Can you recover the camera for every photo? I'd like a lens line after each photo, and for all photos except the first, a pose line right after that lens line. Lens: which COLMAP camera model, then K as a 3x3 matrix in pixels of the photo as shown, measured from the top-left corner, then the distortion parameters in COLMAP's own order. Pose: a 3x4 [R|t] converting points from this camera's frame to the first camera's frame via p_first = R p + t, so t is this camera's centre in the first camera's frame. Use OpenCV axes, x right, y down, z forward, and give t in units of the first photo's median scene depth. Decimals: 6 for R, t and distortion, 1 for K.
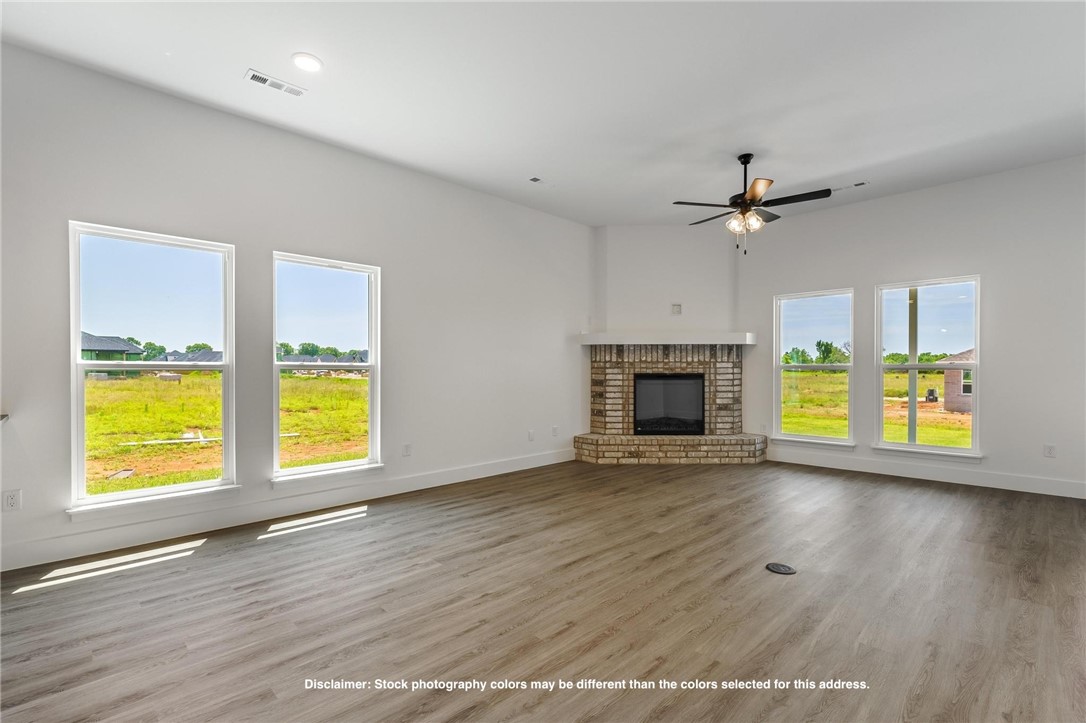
lens RADIAL K [[491.5, 0, 545.1], [0, 491.5, 372.6], [0, 0, 1]] dist [-0.000764, -0.000317]
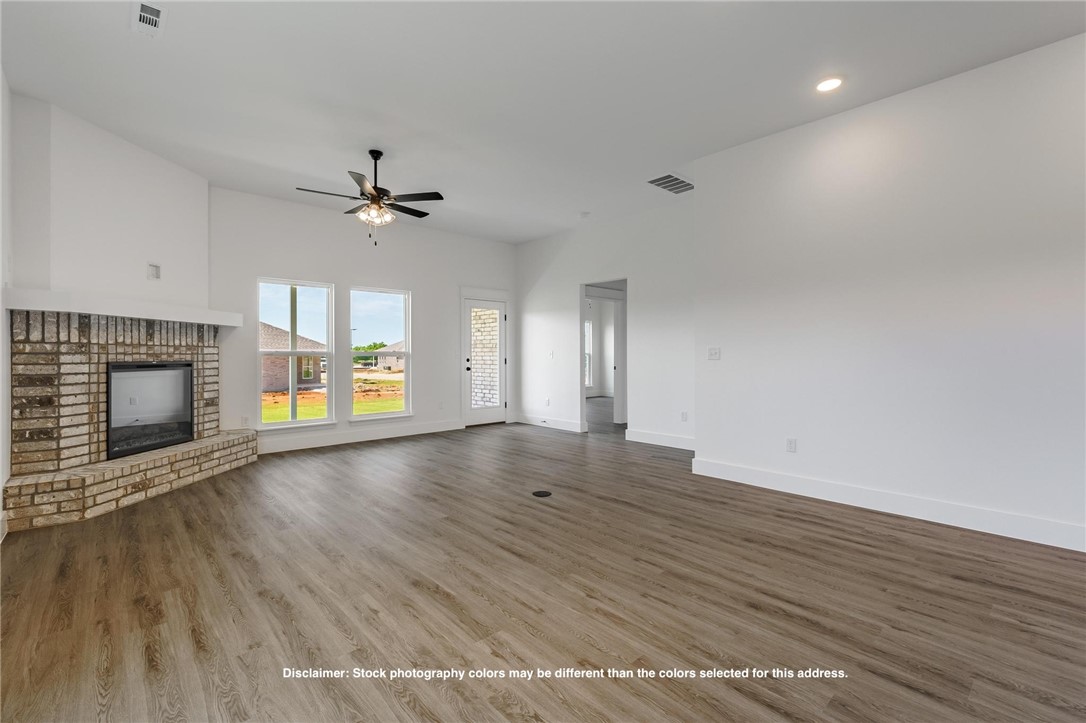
lens RADIAL K [[483.2, 0, 542.2], [0, 483.2, 354.6], [0, 0, 1]] dist [0.001806, -0.000243]
pose [[0.038581, 0.002366, 0.999253, -0.416237], [0.007701, 0.999967, -0.002665, -0.002087], [-0.999226, 0.007798, 0.038561, 0.419510]]
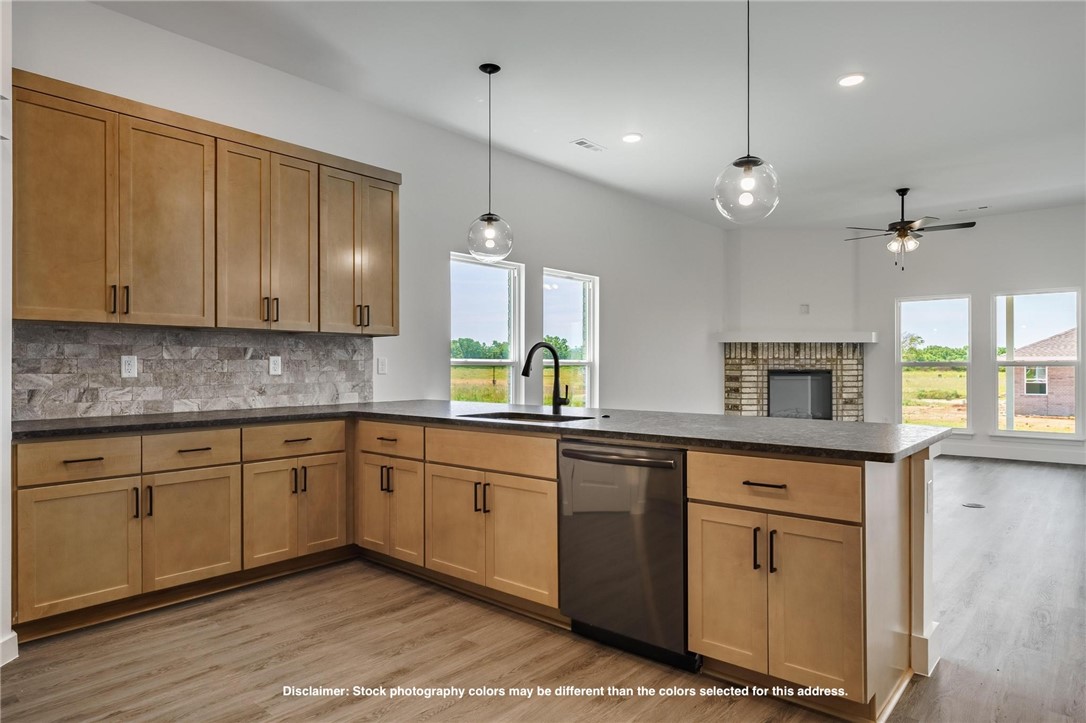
lens RADIAL K [[649.3, 0, 543.0], [0, 649.3, 361.5], [0, 0, 1]] dist [0.000278, 0.000266]
pose [[0.996837, 0.001917, 0.079455, -0.412013], [-0.000942, 0.999924, -0.012306, 0.001718], [-0.079473, 0.012192, 0.996762, -0.354021]]
